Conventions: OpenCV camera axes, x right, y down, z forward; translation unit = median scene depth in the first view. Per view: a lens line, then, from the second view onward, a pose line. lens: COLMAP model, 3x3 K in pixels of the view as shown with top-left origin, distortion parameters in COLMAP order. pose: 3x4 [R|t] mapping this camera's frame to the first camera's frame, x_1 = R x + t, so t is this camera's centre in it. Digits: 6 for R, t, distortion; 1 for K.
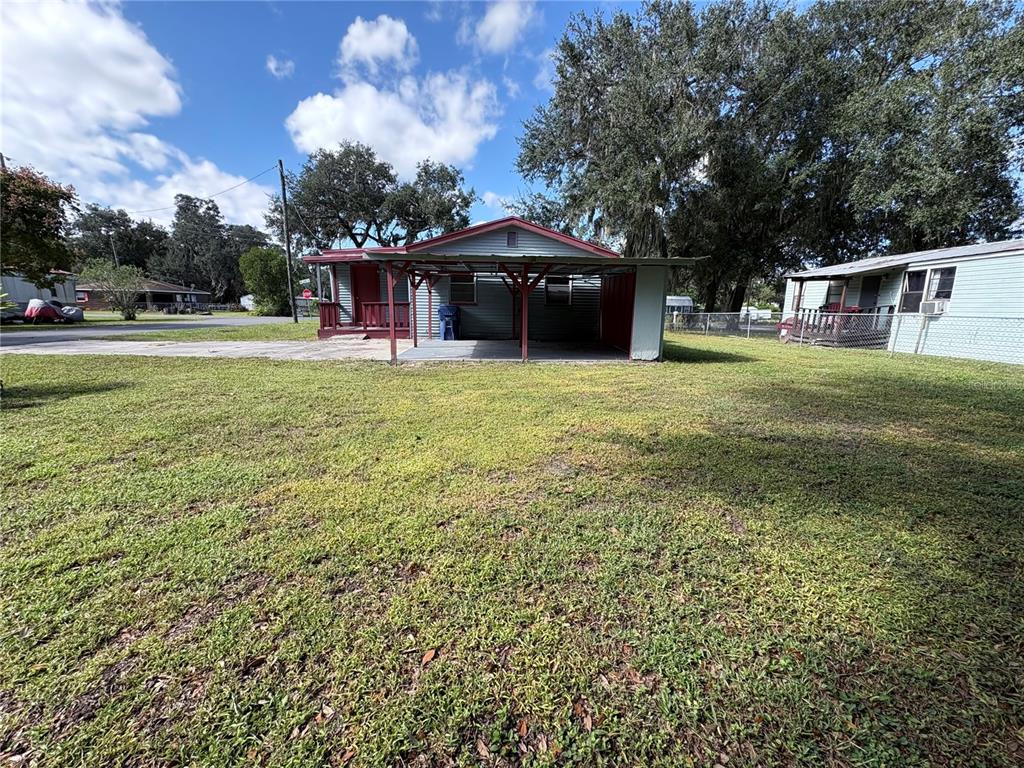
lens RADIAL K [[412.0, 0, 509.6], [0, 412.0, 379.7], [0, 0, 1]] dist [0.000904, 0.000233]
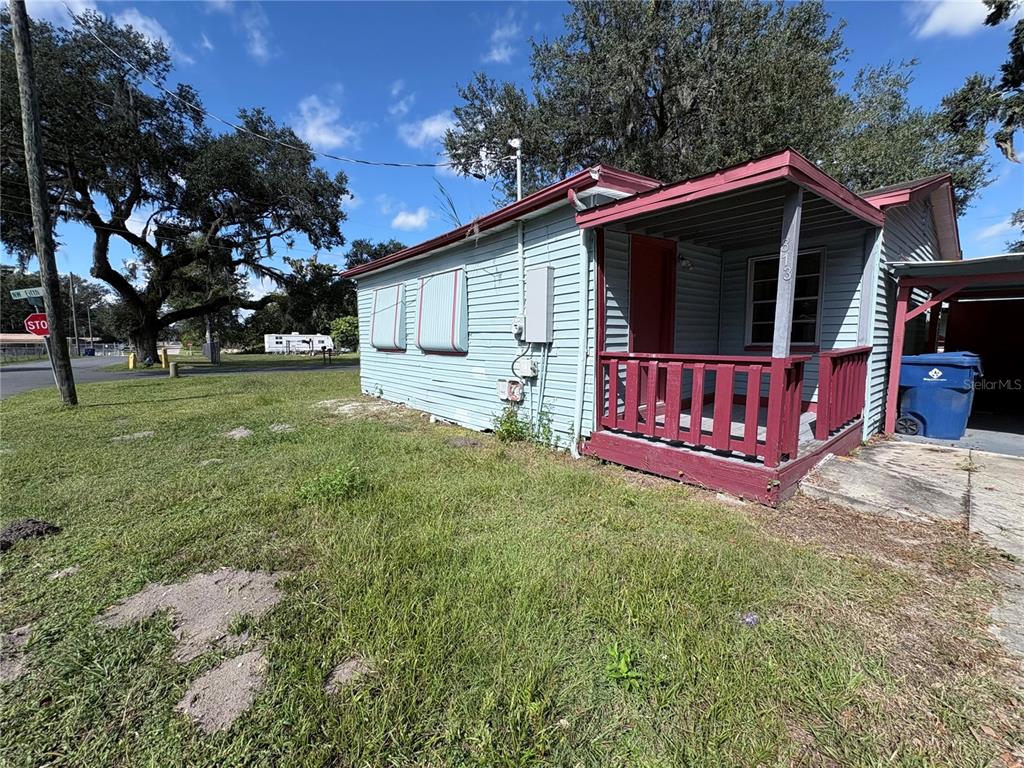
lens RADIAL K [[413.8, 0, 509.5], [0, 413.8, 386.4], [0, 0, 1]] dist [-0.000138, -0.000099]
pose [[0.821008, -0.080479, 0.565216, -0.285149], [0.114679, 0.993084, -0.025175, -0.071810], [-0.559280, 0.085487, 0.824559, 0.350084]]
